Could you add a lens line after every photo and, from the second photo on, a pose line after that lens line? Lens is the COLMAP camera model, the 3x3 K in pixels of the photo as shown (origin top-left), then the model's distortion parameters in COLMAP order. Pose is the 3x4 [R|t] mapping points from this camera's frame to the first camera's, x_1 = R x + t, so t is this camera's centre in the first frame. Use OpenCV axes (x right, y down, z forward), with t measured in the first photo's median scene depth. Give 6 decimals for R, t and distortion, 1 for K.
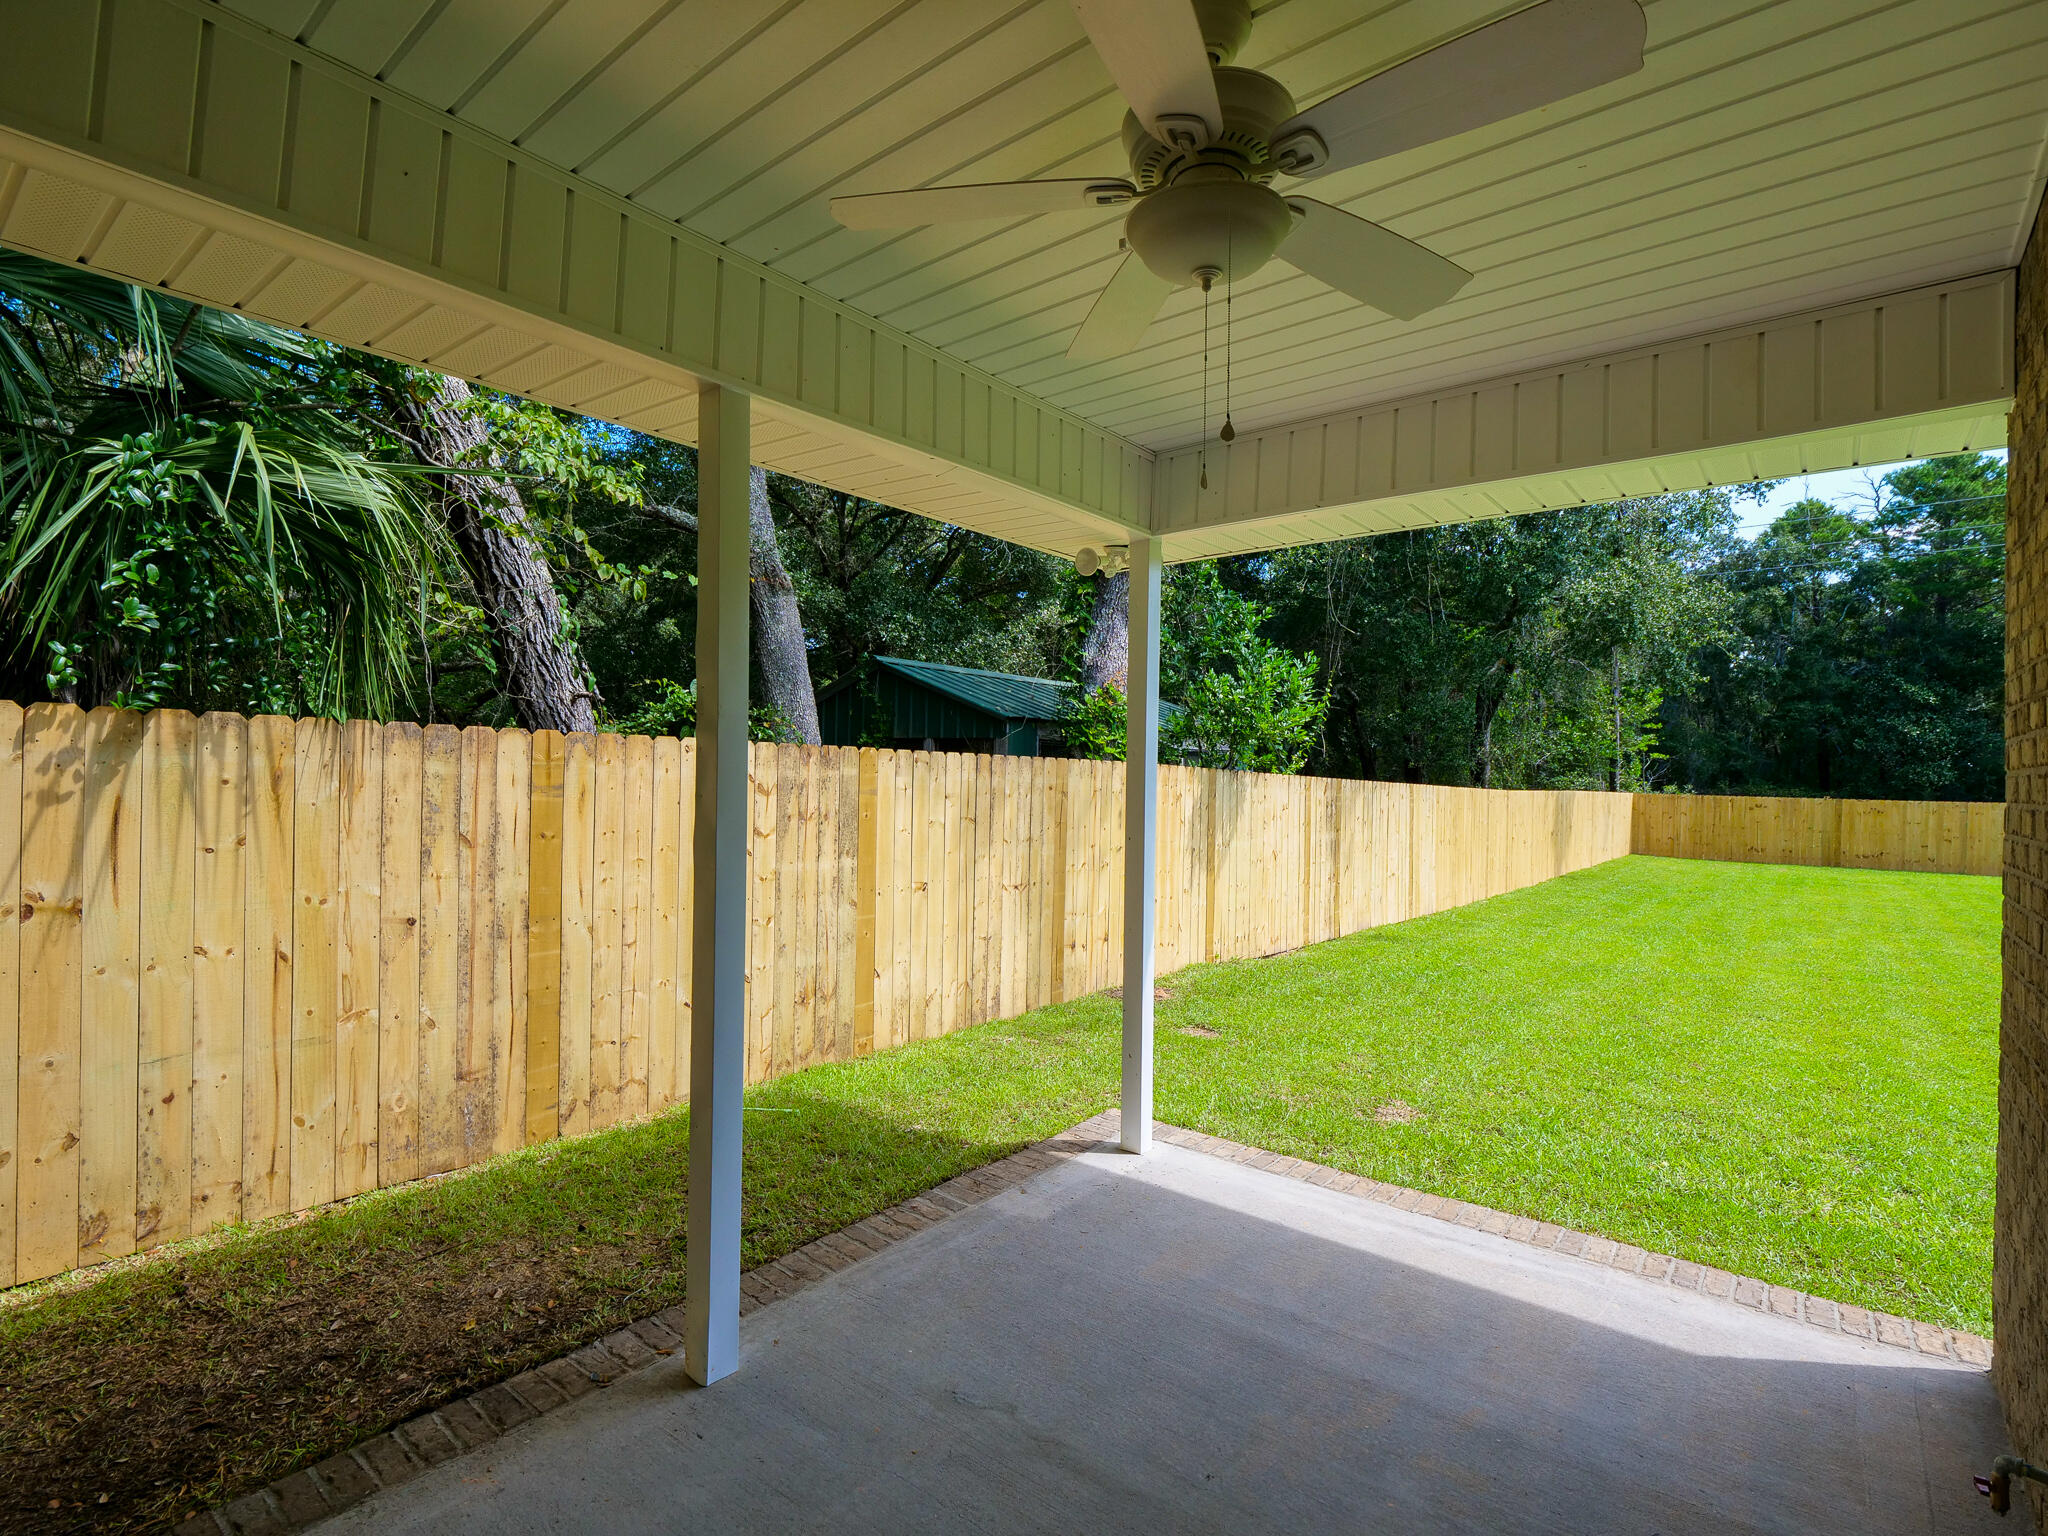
lens RADIAL K [[1001.6, 0, 1027.9], [0, 1001.6, 769.9], [0, 0, 1]] dist [-0.013263, -0.000851]
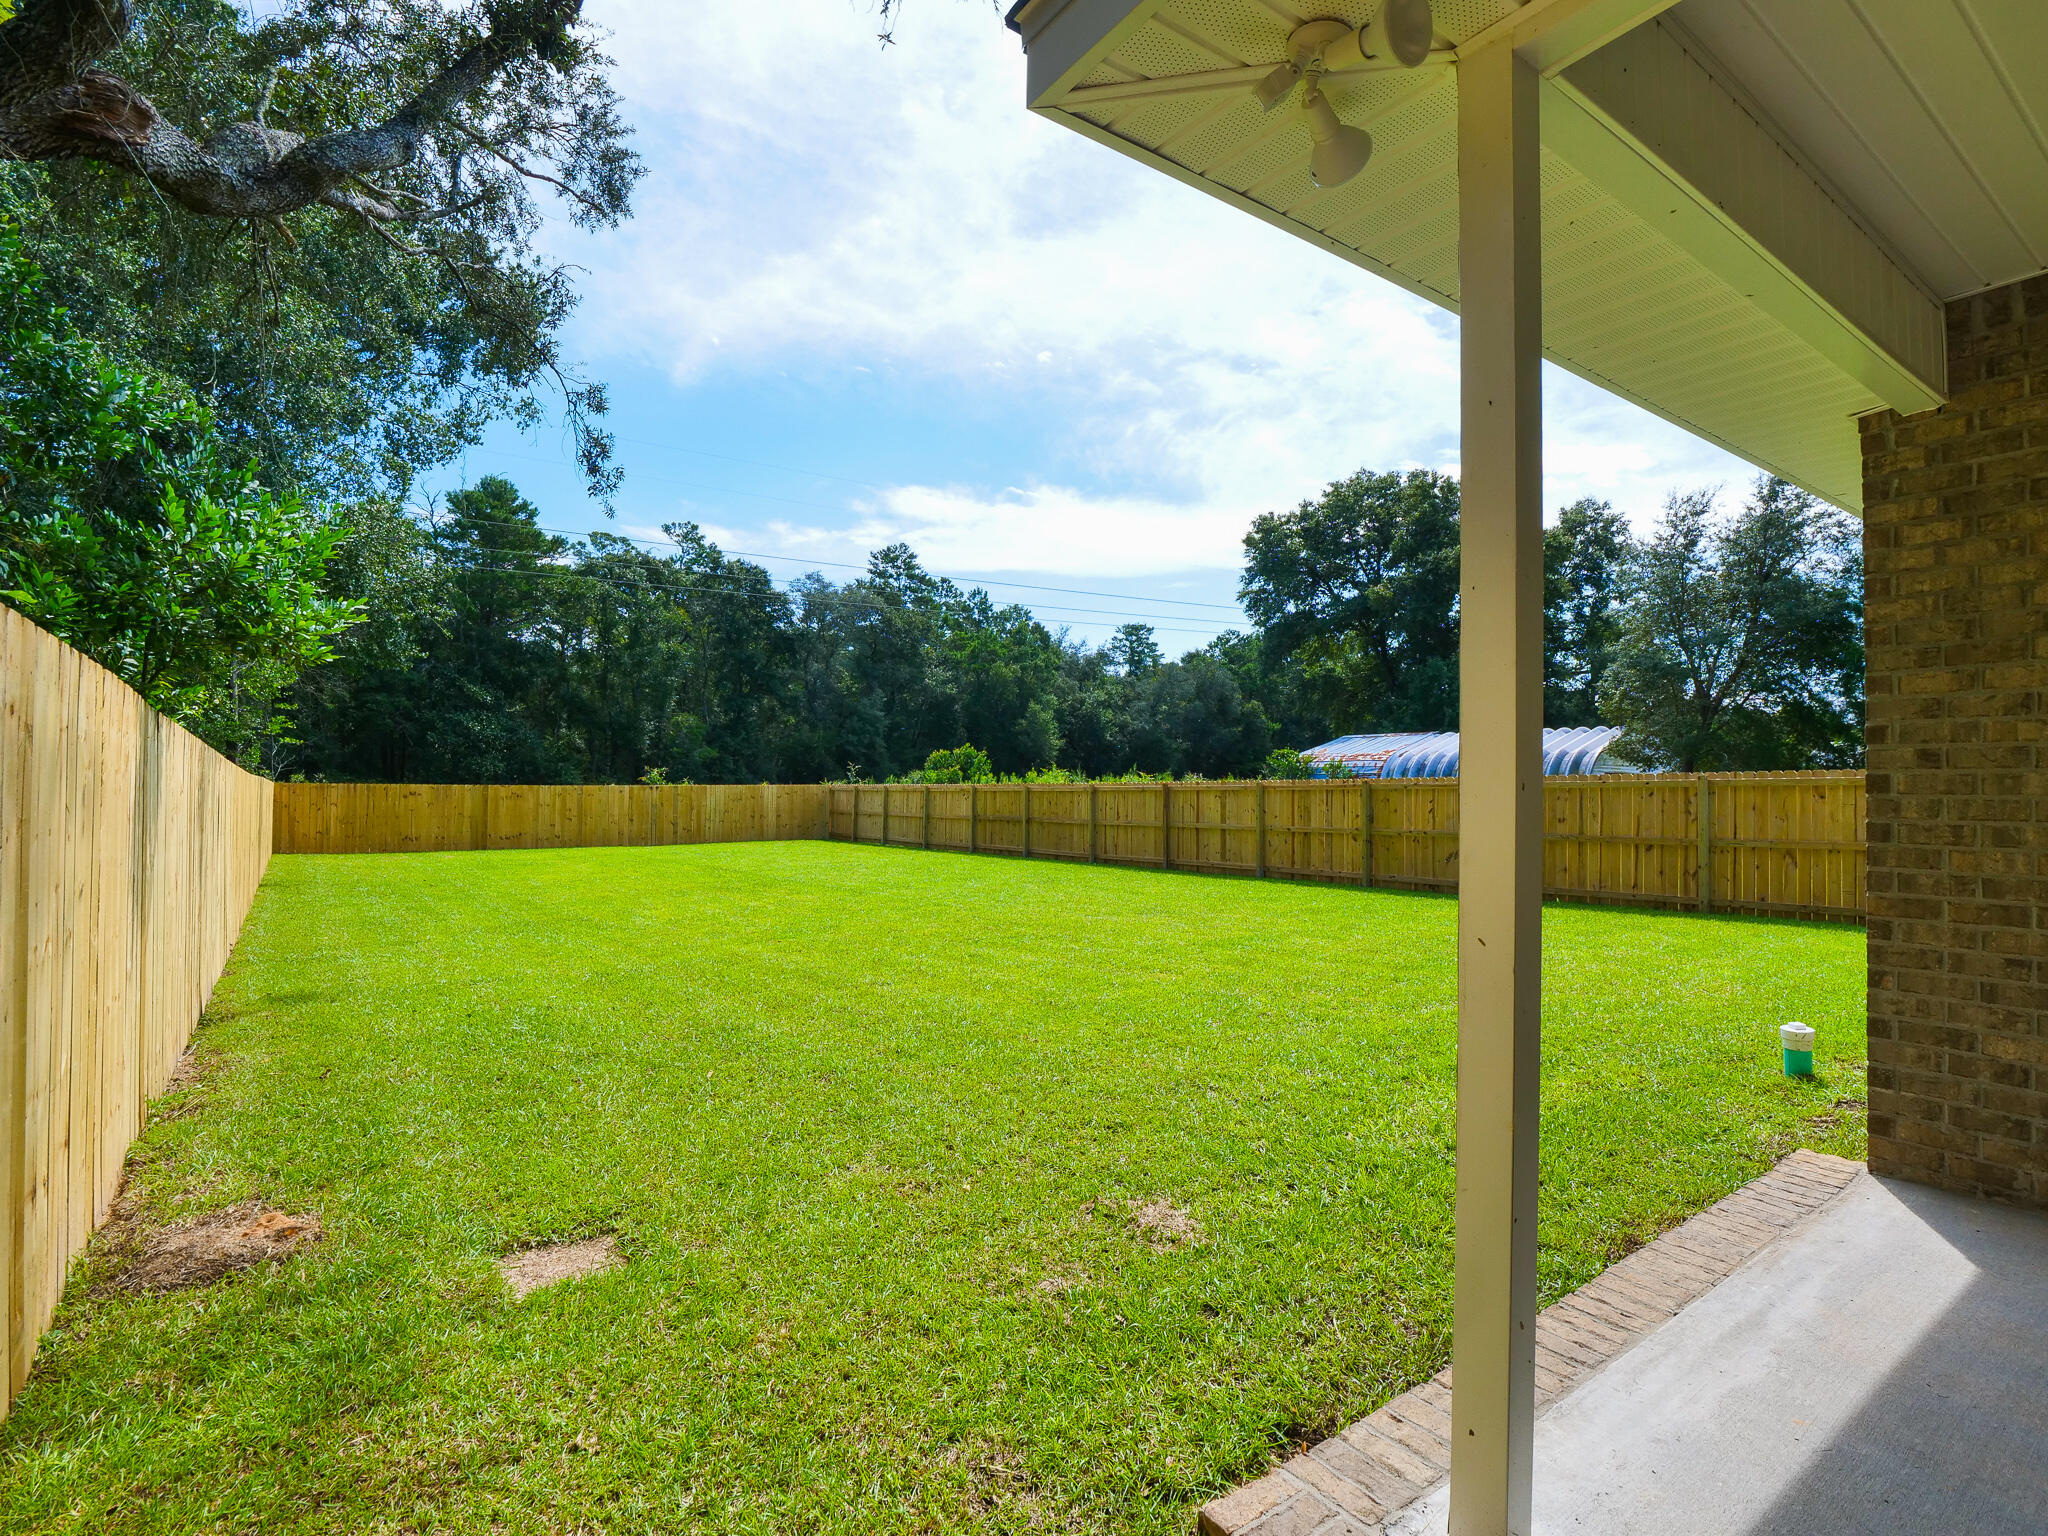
lens RADIAL K [[1001.6, 0, 1027.9], [0, 1001.6, 769.9], [0, 0, 1]] dist [-0.013263, -0.000851]
pose [[0.262547, -0.000810, 0.964919, -0.051754], [-0.003641, 0.999992, 0.001830, 0.009621], [-0.964912, -0.003994, 0.262542, 0.167653]]
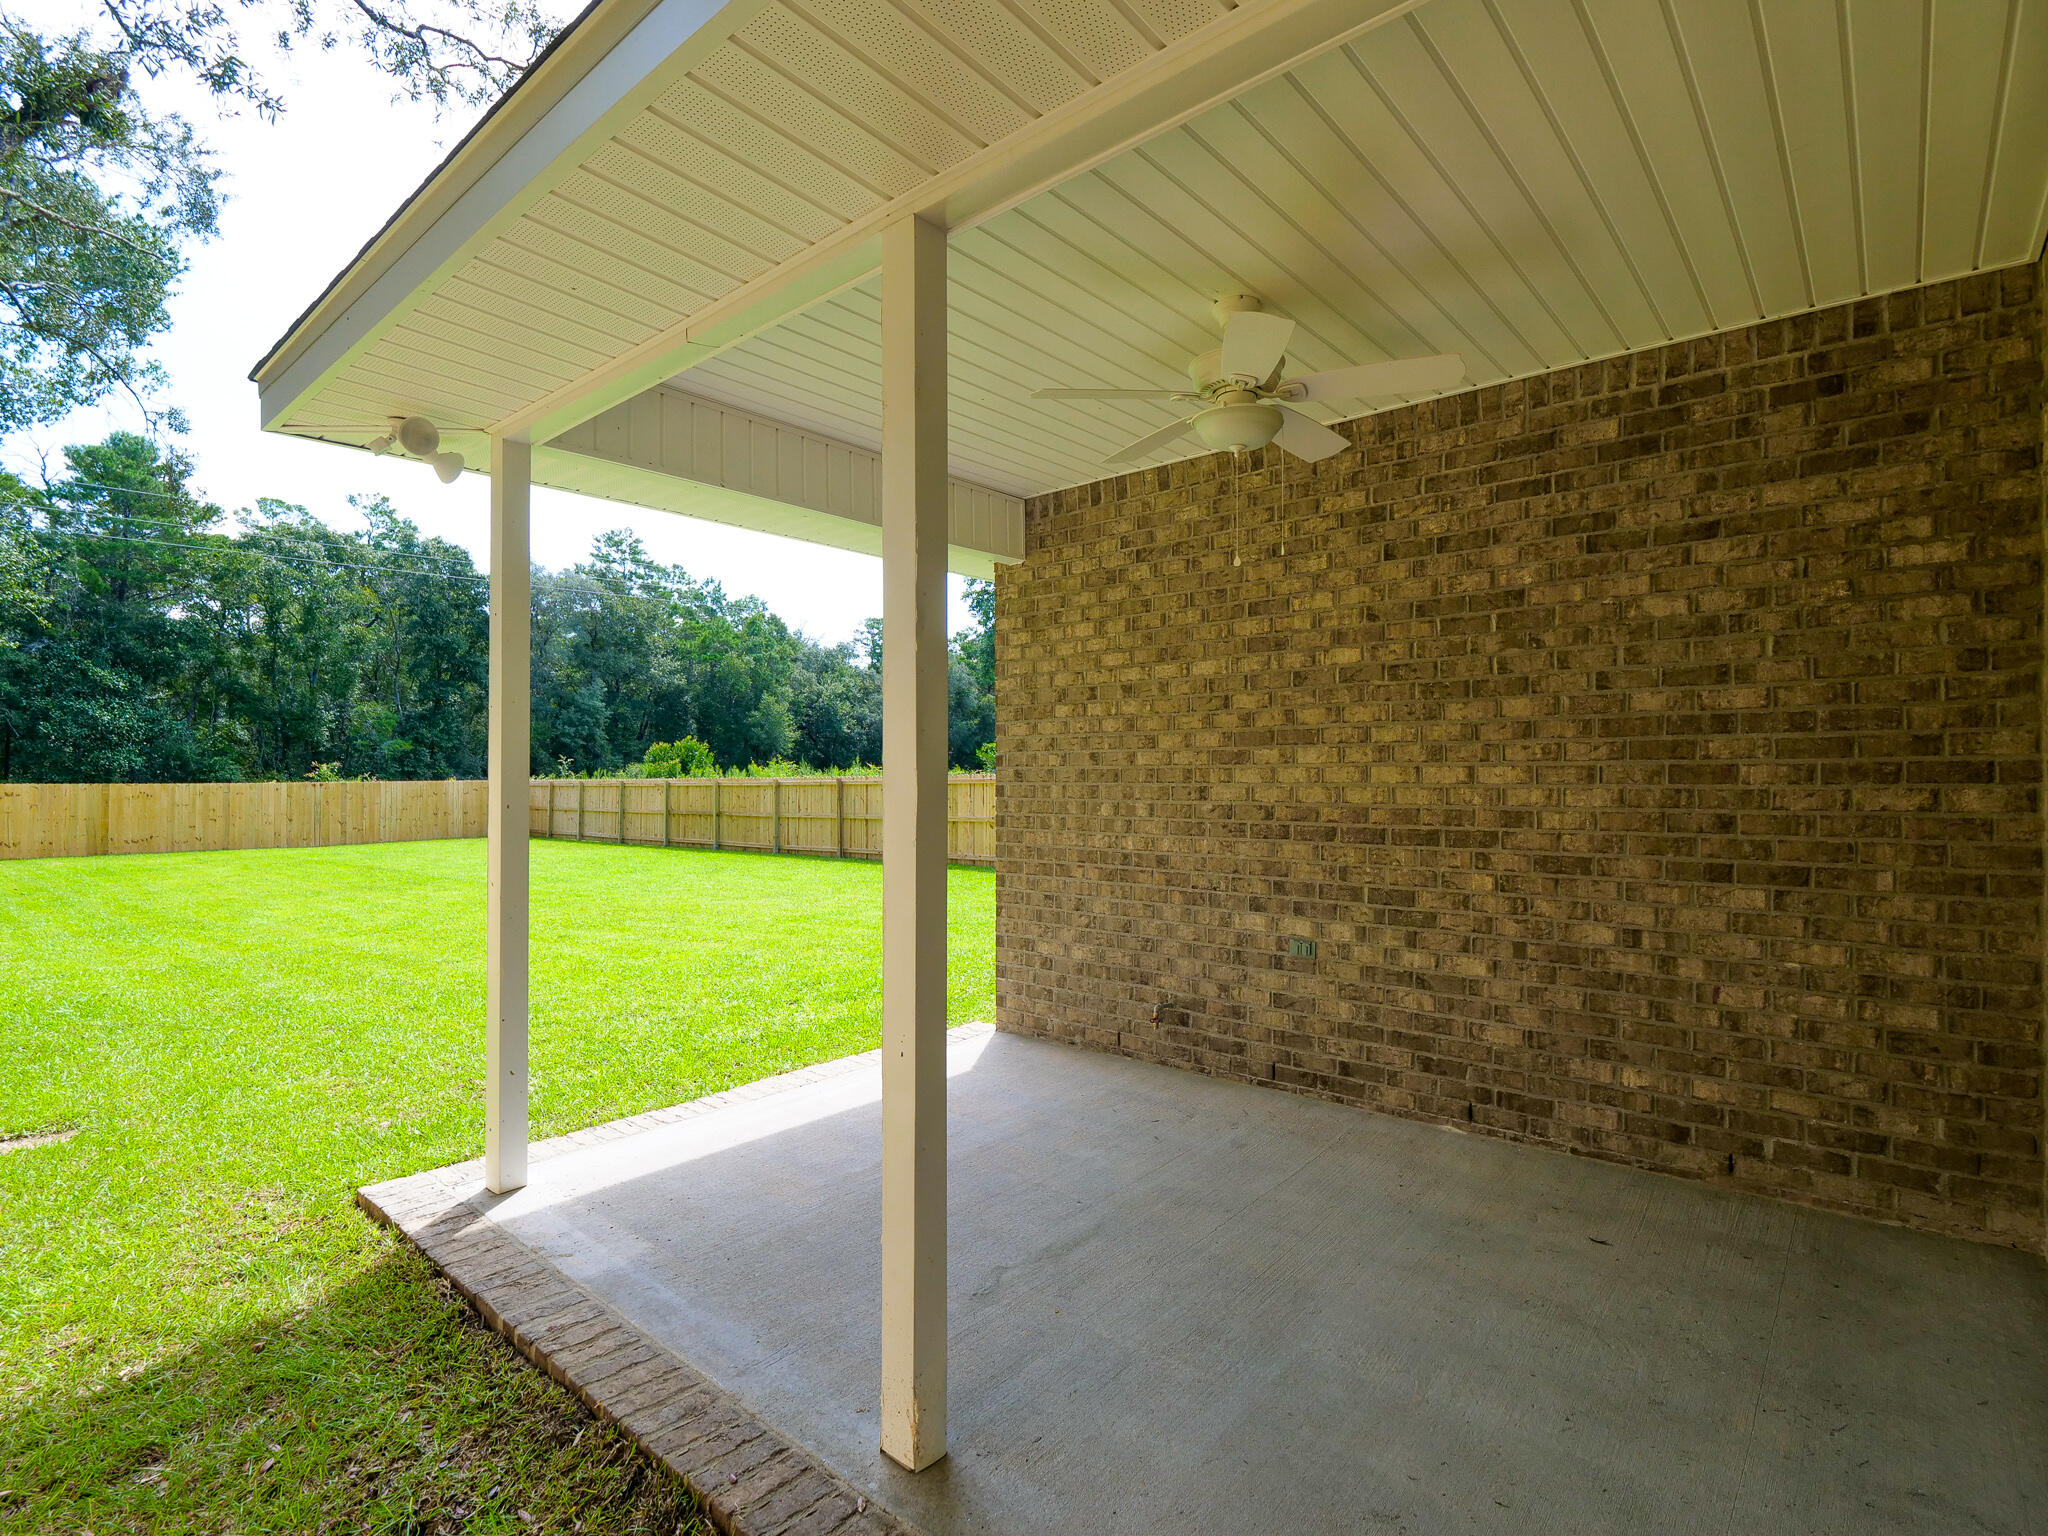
lens RADIAL K [[1001.6, 0, 1027.9], [0, 1001.6, 769.9], [0, 0, 1]] dist [-0.013263, -0.000851]
pose [[0.029385, -0.011325, 0.999504, -0.106900], [-0.000750, 0.999935, 0.011352, 0.004639], [-0.999568, -0.001083, 0.029375, 0.085797]]
